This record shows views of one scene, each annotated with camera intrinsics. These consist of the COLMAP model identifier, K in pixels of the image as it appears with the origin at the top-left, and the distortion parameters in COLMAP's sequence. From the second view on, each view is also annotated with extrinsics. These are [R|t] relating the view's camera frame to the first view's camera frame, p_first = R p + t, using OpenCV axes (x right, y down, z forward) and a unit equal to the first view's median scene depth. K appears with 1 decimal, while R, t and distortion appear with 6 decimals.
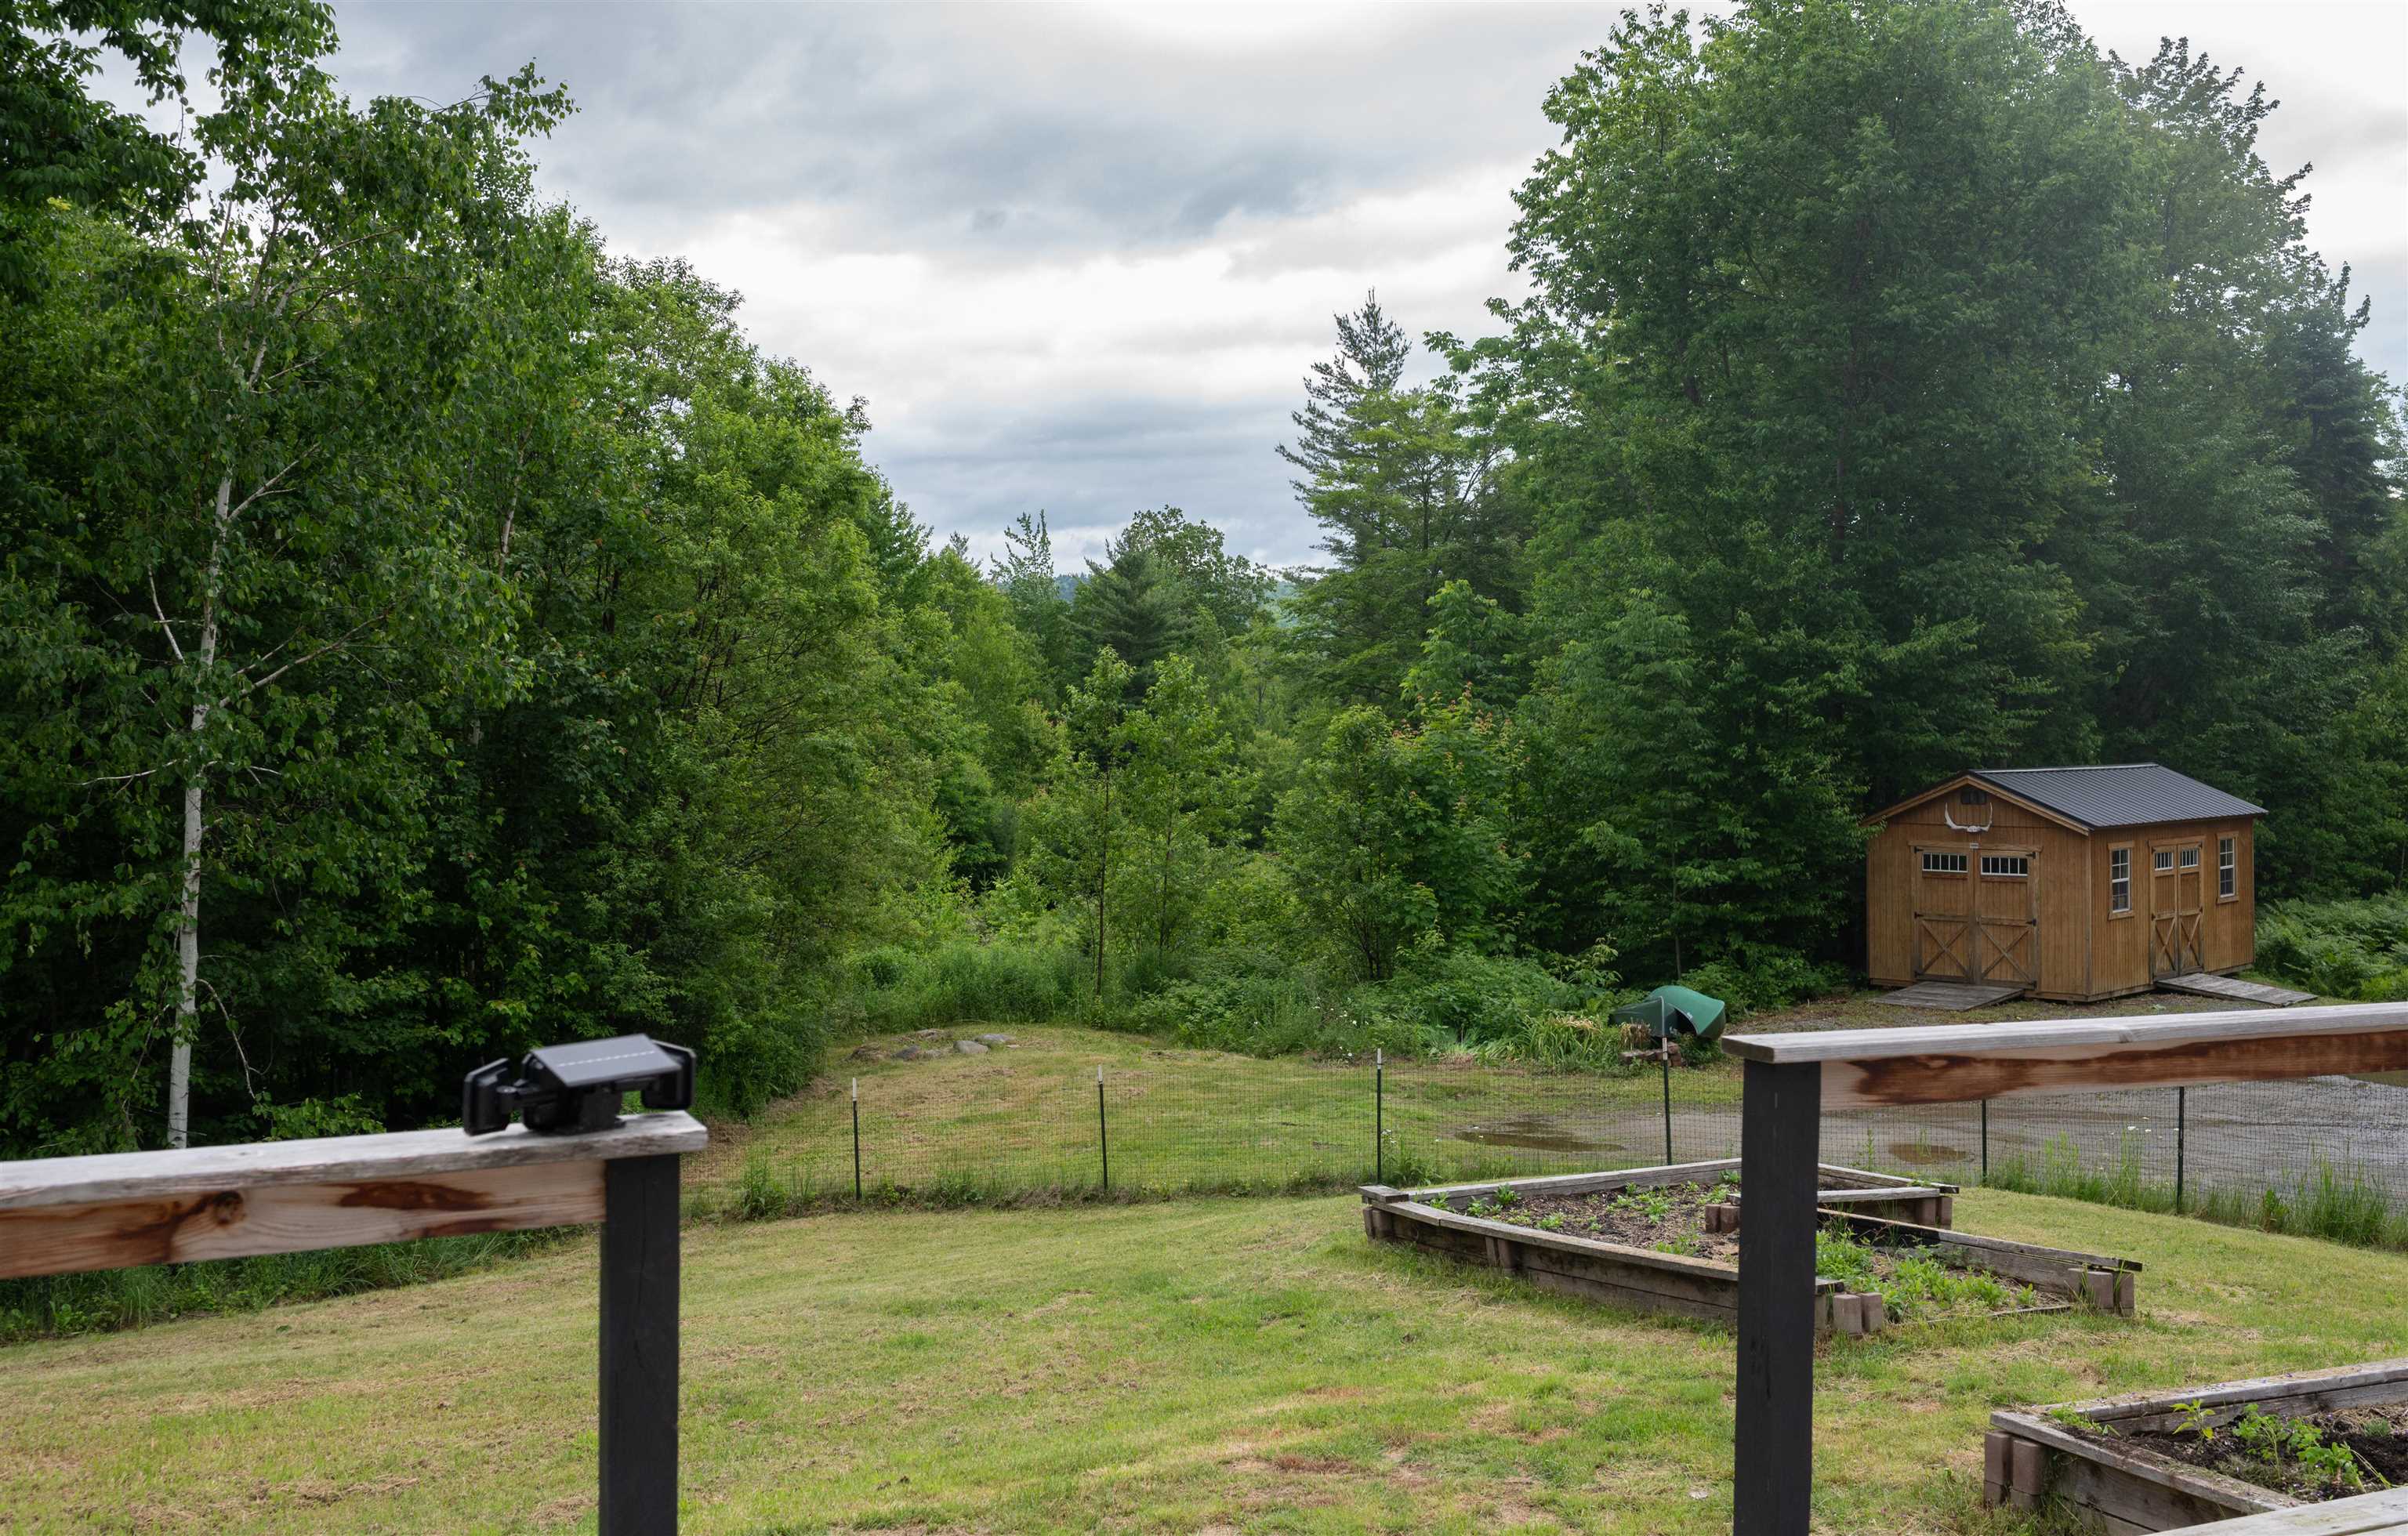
lens RADIAL K [[2353.5, 0, 1261.4], [0, 2353.5, 726.7], [0, 0, 1]] dist [0.002450, 0.018065]
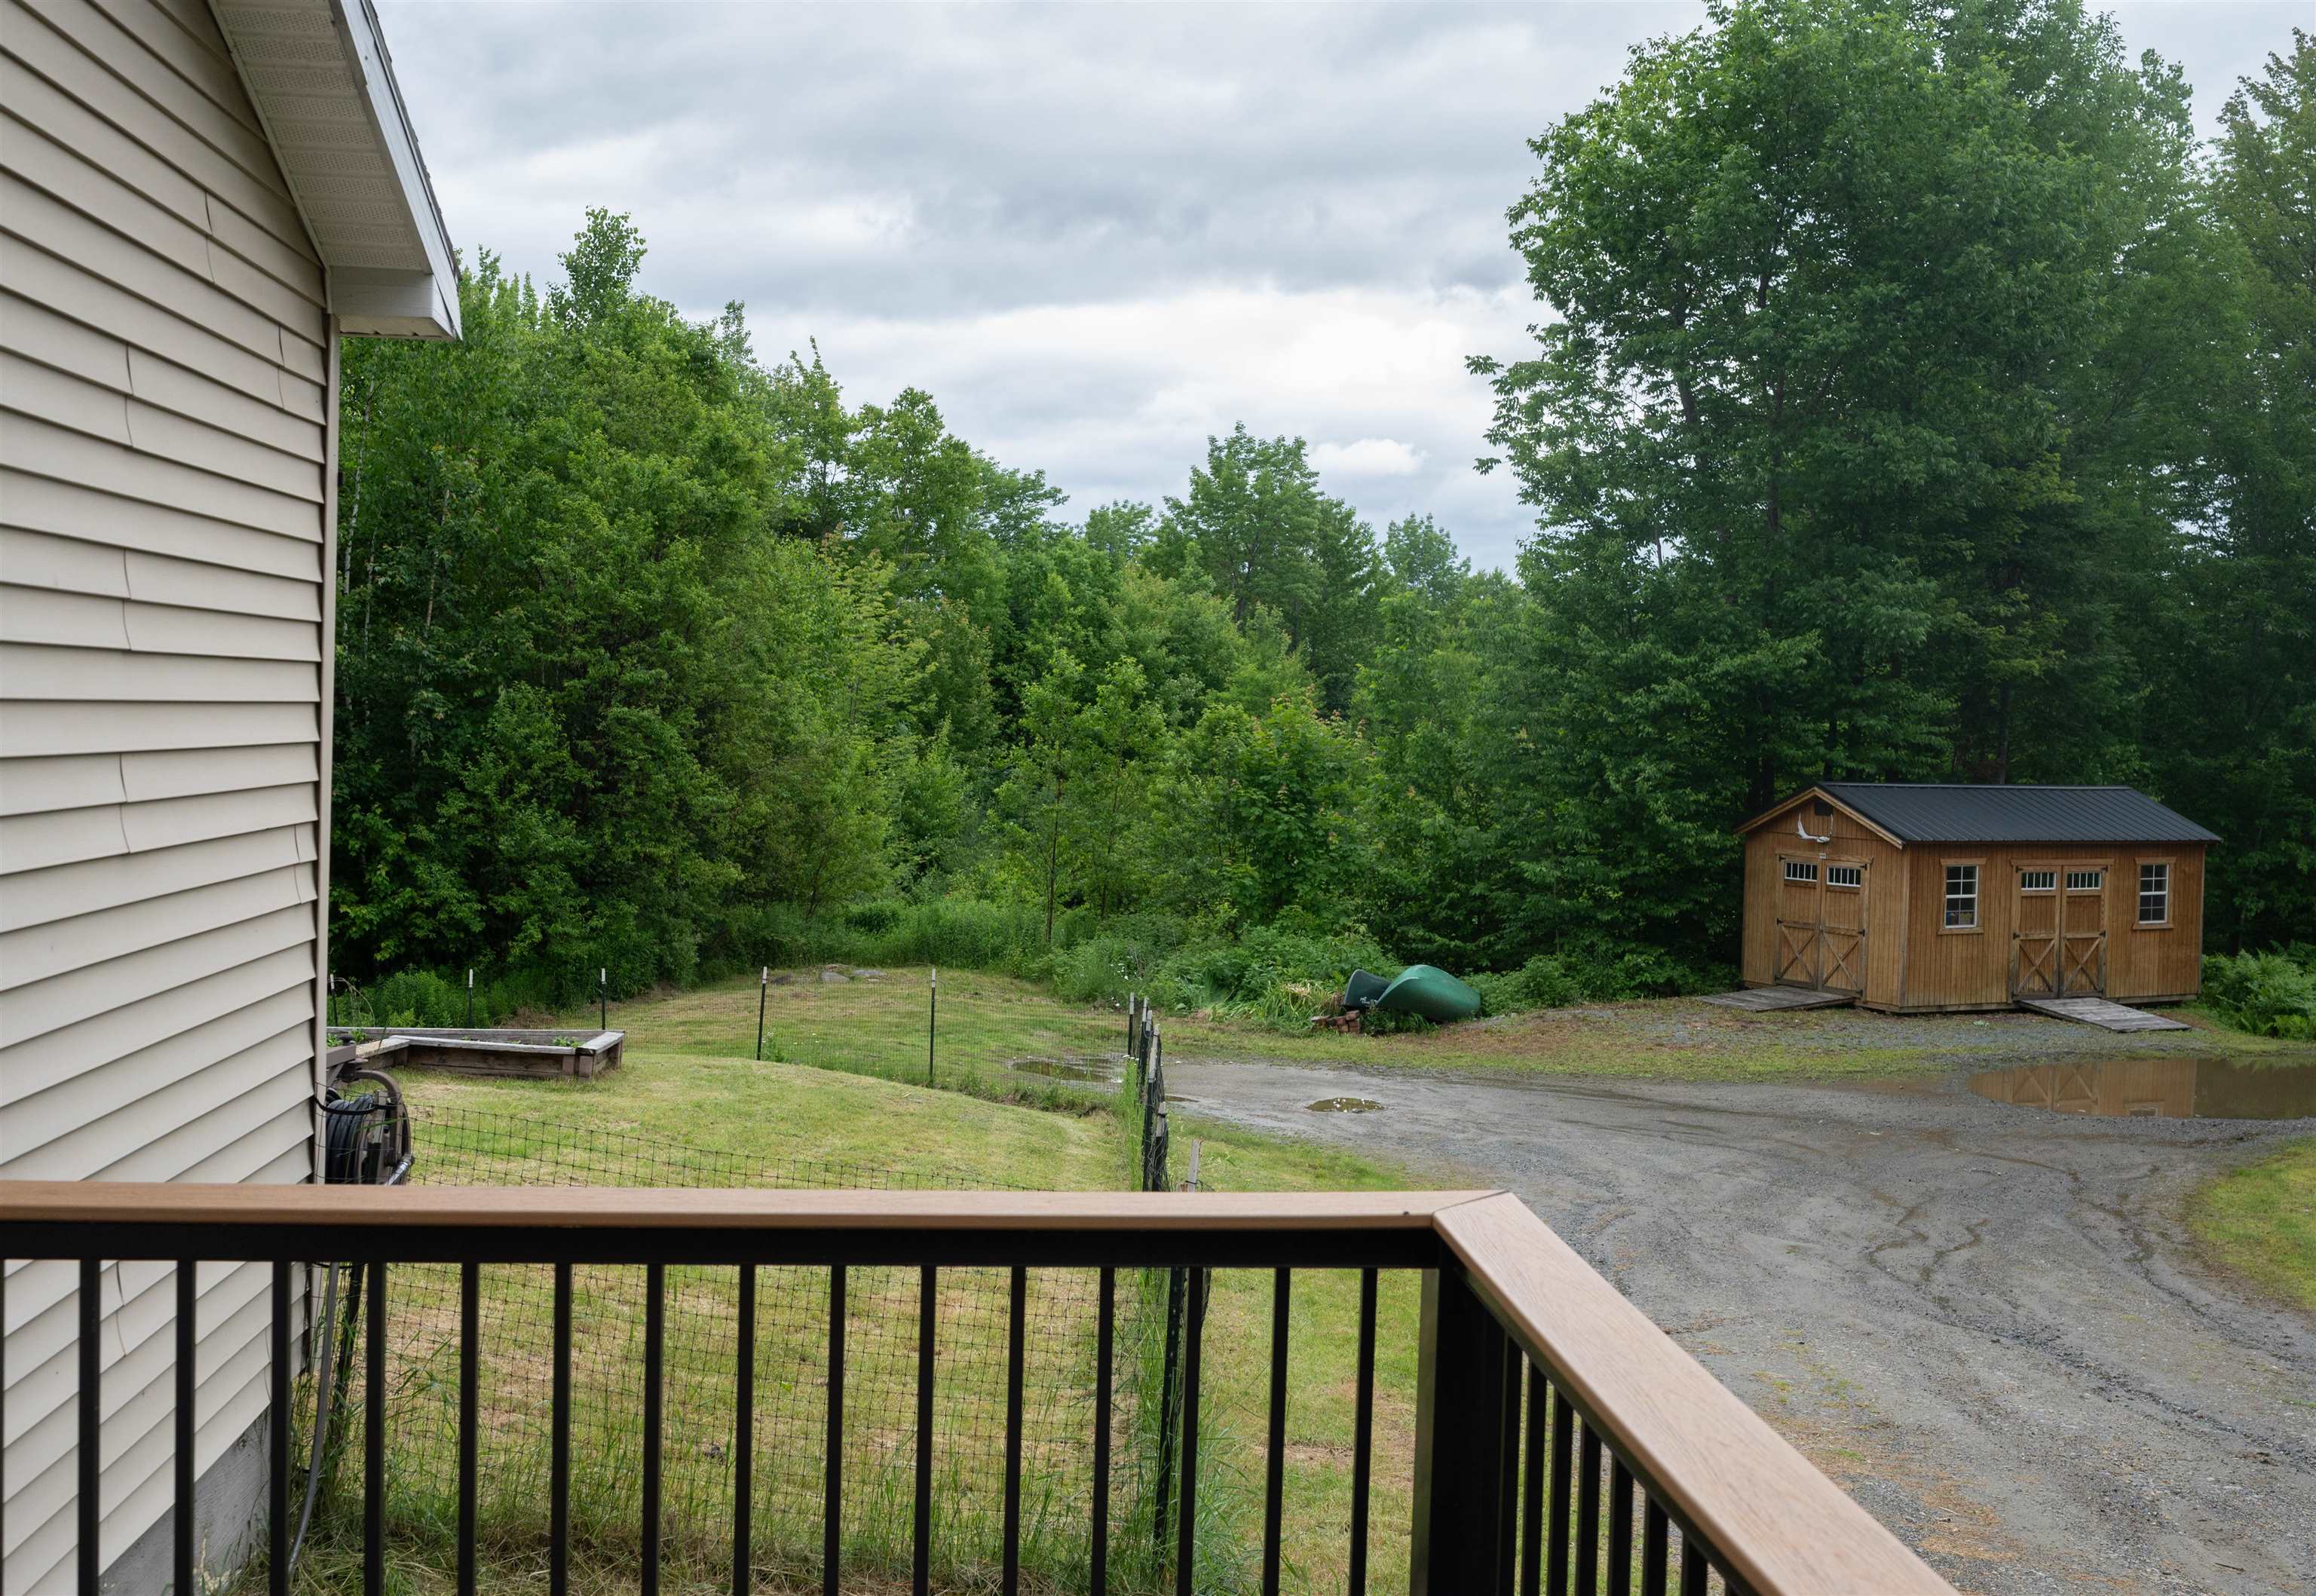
lens RADIAL K [[2361.4, 0, 1158.0], [0, 2361.4, 798.0], [0, 0, 1]] dist [-0.007249, -0.001359]
pose [[0.937336, 0.036001, -0.346561, 0.390040], [-0.028035, 0.999215, 0.027974, 0.004903], [0.347296, -0.016505, 0.937610, -0.063499]]
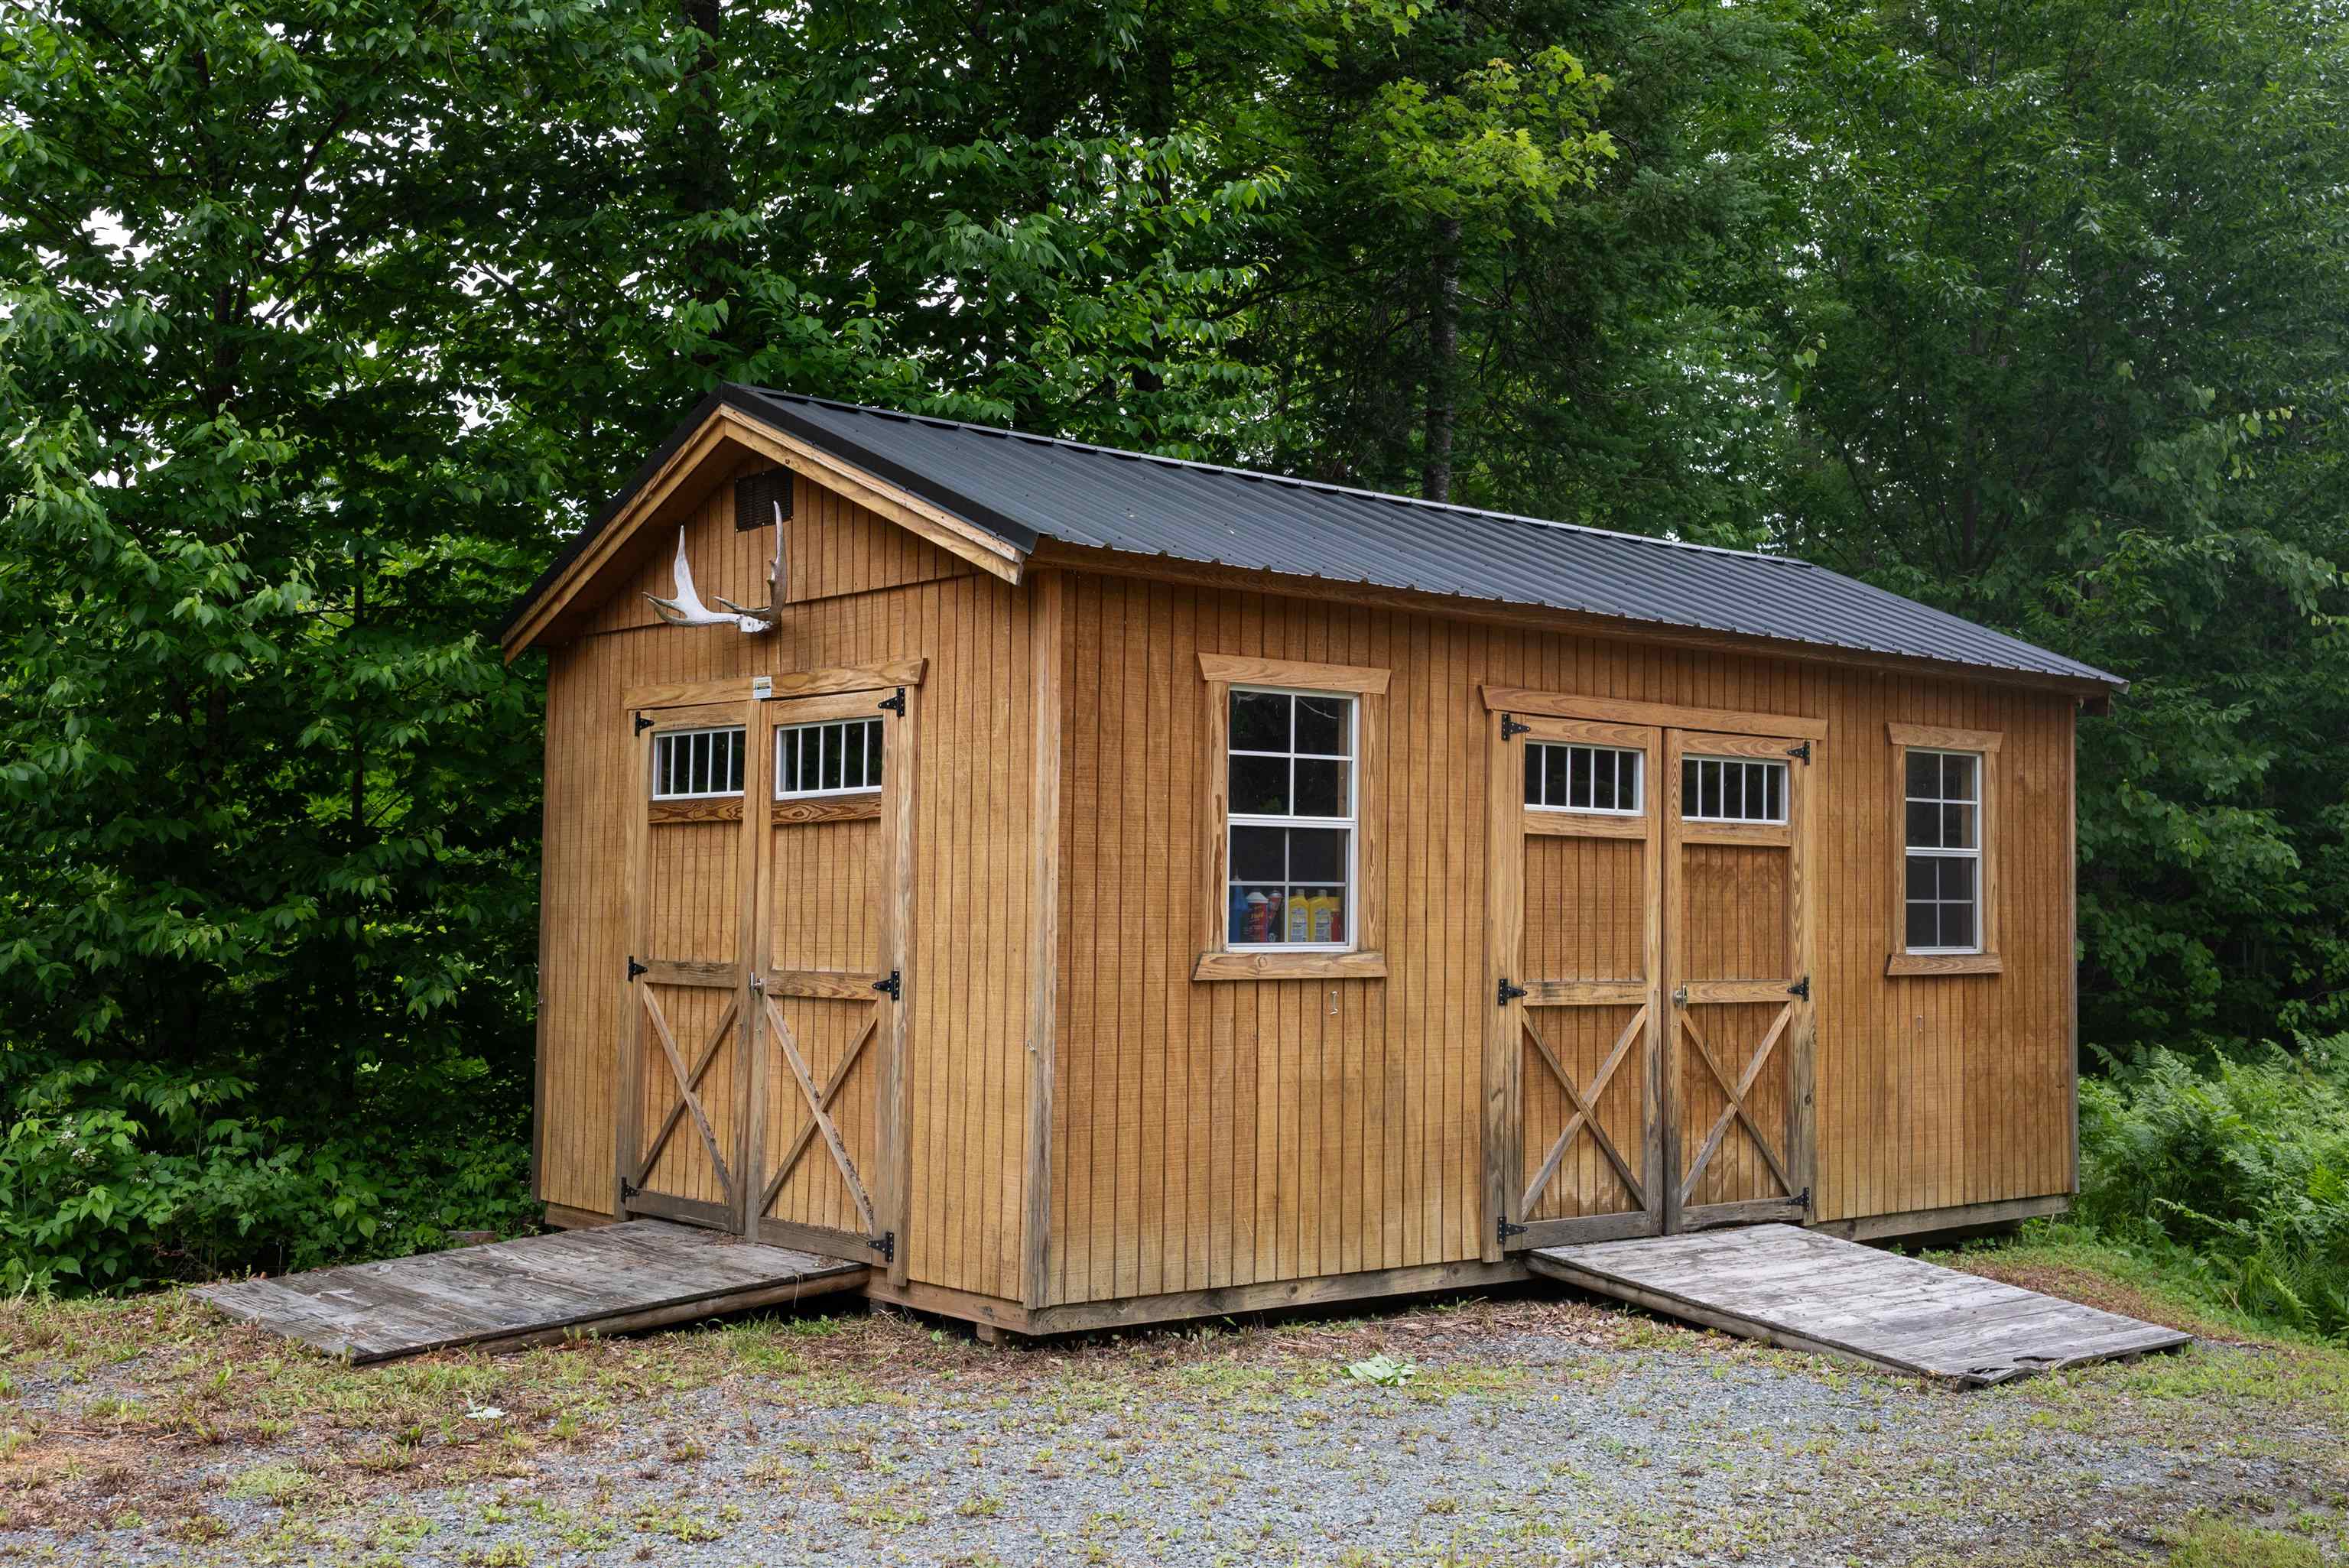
lens RADIAL K [[2594.6, 0, 1174.5], [0, 2594.6, 784.0], [0, 0, 1]] dist [0.007800, 0.008968]
pose [[0.993711, 0.012493, -0.111274, 0.381378], [-0.018531, 0.998402, -0.053395, 0.075816], [0.110429, 0.055121, 0.992354, 0.734828]]
